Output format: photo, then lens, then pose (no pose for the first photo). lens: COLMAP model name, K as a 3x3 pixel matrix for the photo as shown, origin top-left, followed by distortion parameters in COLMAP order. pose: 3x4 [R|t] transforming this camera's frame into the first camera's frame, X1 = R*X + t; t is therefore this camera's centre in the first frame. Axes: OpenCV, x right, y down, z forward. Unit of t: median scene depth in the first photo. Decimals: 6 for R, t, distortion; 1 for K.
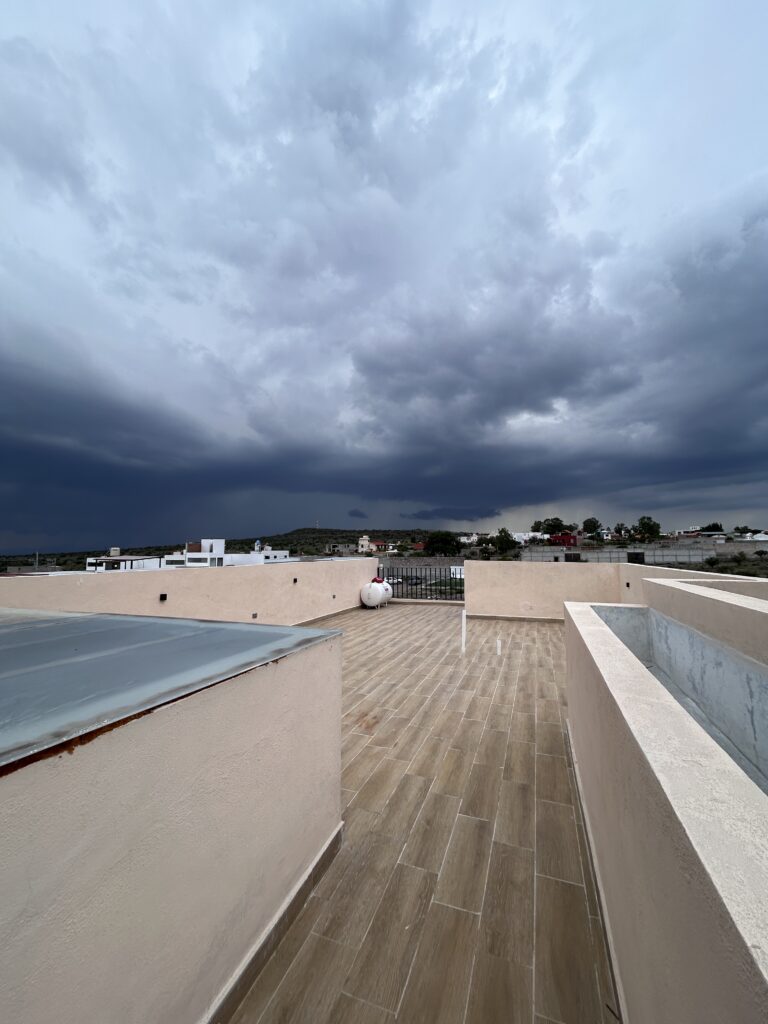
lens RADIAL K [[411.7, 0, 384.3], [0, 411.7, 511.2], [0, 0, 1]] dist [-0.005812, 0.000986]
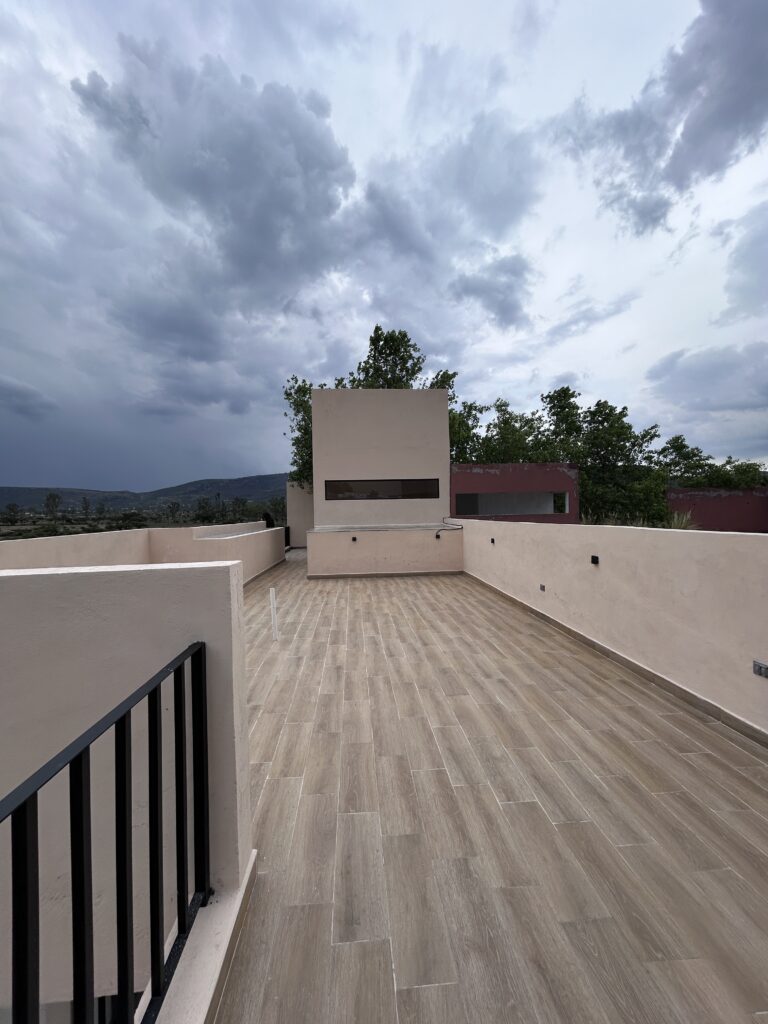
lens RADIAL K [[411.7, 0, 386.4], [0, 411.7, 508.7], [0, 0, 1]] dist [-0.005812, 0.000986]
pose [[-0.906982, 0.022220, -0.420583, 0.314804], [0.067159, 0.993460, -0.092340, 0.173426], [0.415780, -0.111996, -0.902543, 1.767188]]
